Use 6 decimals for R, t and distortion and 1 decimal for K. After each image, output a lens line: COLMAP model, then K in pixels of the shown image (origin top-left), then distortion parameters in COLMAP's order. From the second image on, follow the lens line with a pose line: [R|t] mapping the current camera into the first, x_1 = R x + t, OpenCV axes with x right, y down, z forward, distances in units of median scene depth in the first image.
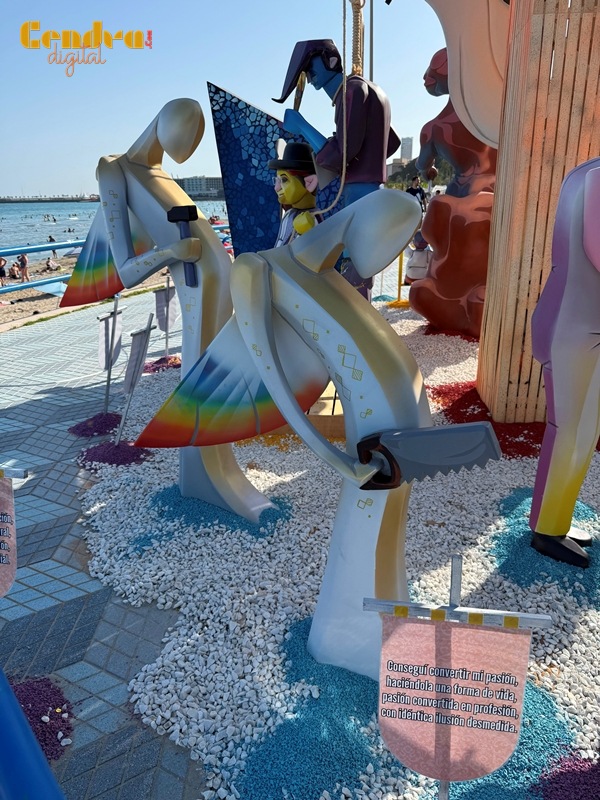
lens RADIAL K [[585.2, 0, 298.1], [0, 585.2, 400.1], [0, 0, 1]] dist [0.006038, -0.037810]
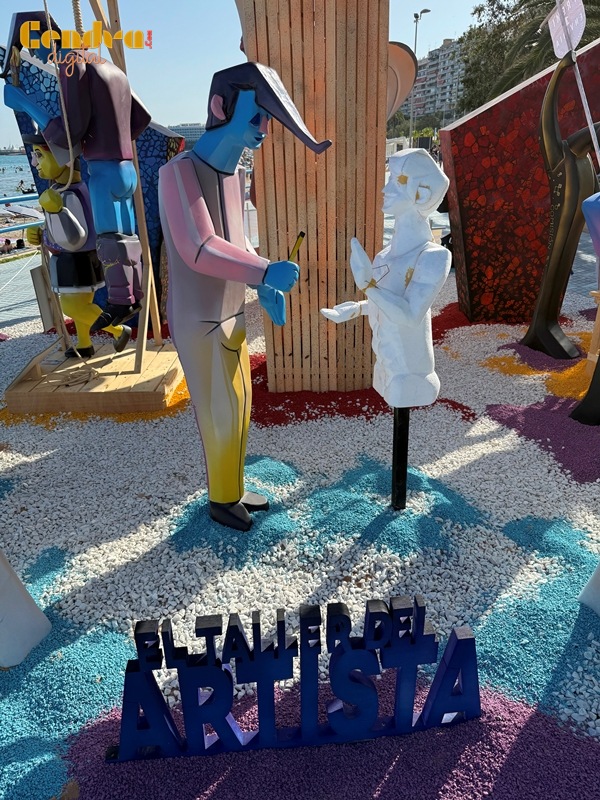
lens RADIAL K [[584.7, 0, 300.0], [0, 584.7, 400.0], [0, 0, 1]] dist [0.068391, -0.103193]
pose [[0.994222, -0.041938, 0.098816, 0.366867], [0.035311, 0.997068, 0.067882, -0.022676], [-0.101373, -0.064000, 0.992788, -0.068621]]
